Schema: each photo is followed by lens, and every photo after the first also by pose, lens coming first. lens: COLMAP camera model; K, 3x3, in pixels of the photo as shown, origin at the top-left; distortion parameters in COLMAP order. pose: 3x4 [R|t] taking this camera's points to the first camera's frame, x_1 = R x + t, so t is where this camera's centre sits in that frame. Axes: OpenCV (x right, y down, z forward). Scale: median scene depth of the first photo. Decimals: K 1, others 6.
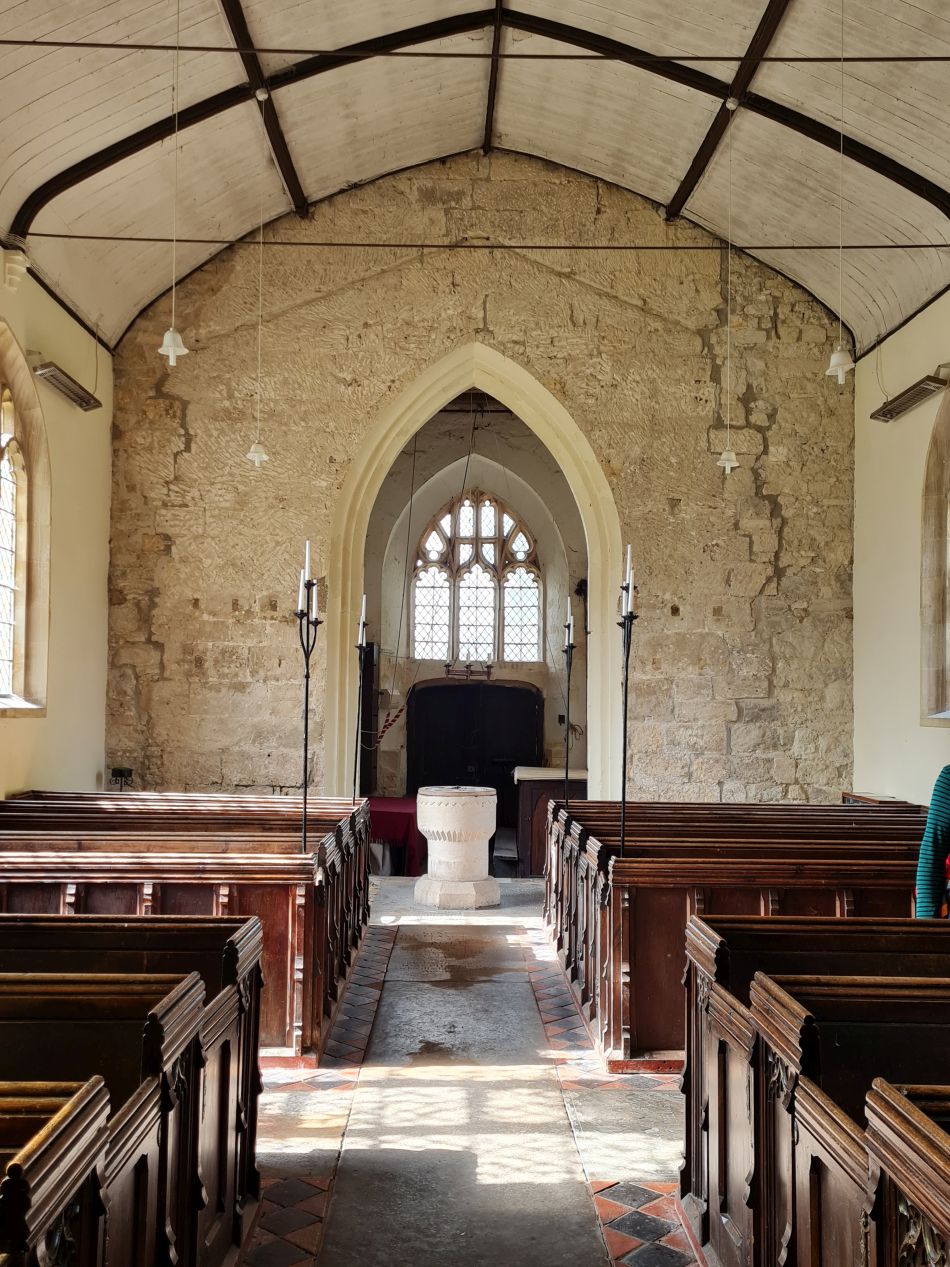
lens RADIAL K [[1051.6, 0, 476.3], [0, 1051.6, 651.7], [0, 0, 1]] dist [0.058854, 0.004062]
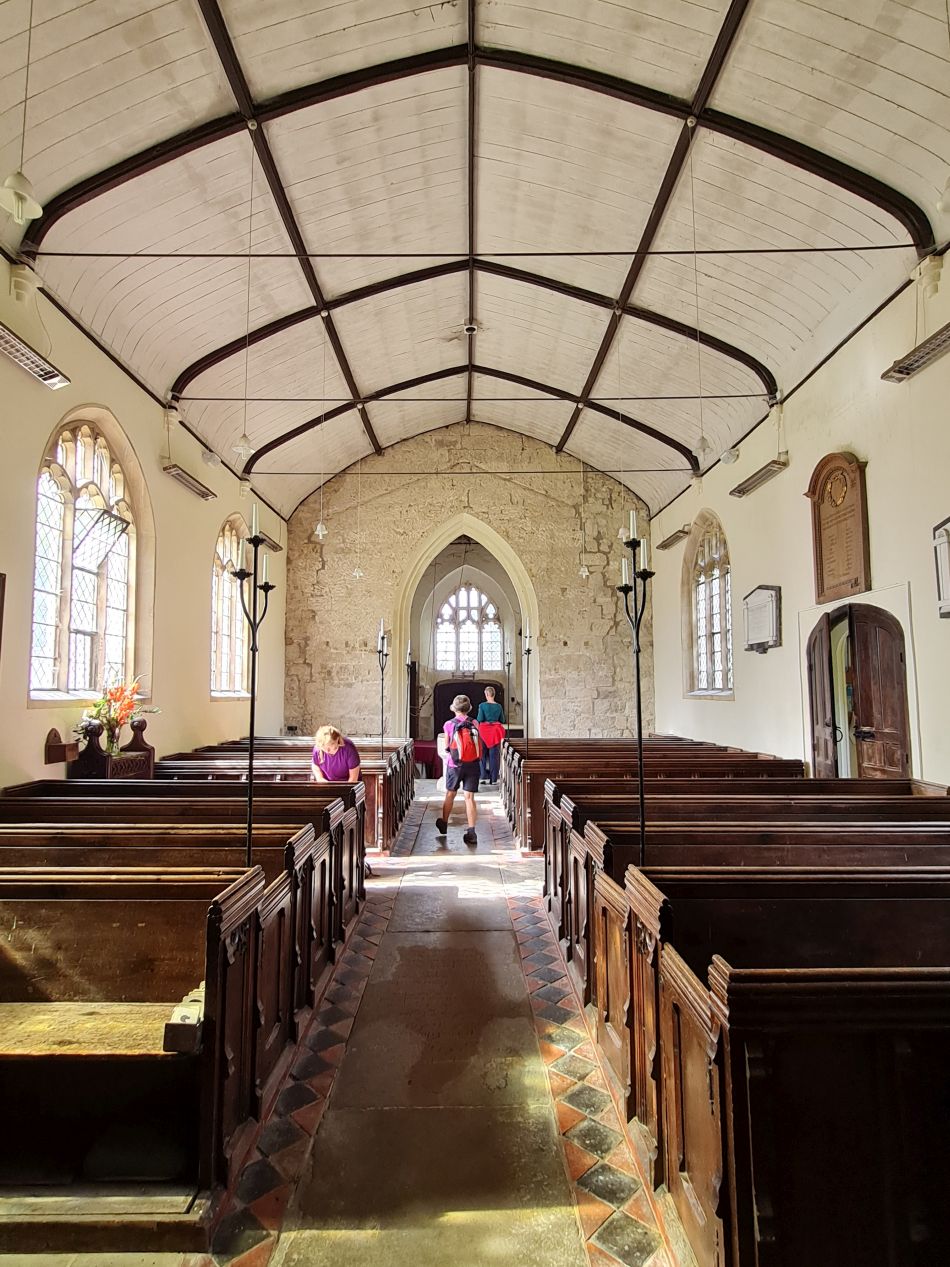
lens RADIAL K [[683.4, 0, 475.0], [0, 683.4, 633.5], [0, 0, 1]] dist [0.002404, 0.000013]
pose [[0.999561, -0.016860, -0.024358, 0.048978], [0.015853, 0.999035, -0.040969, -0.007586], [0.025026, 0.040565, 0.998863, -0.302202]]
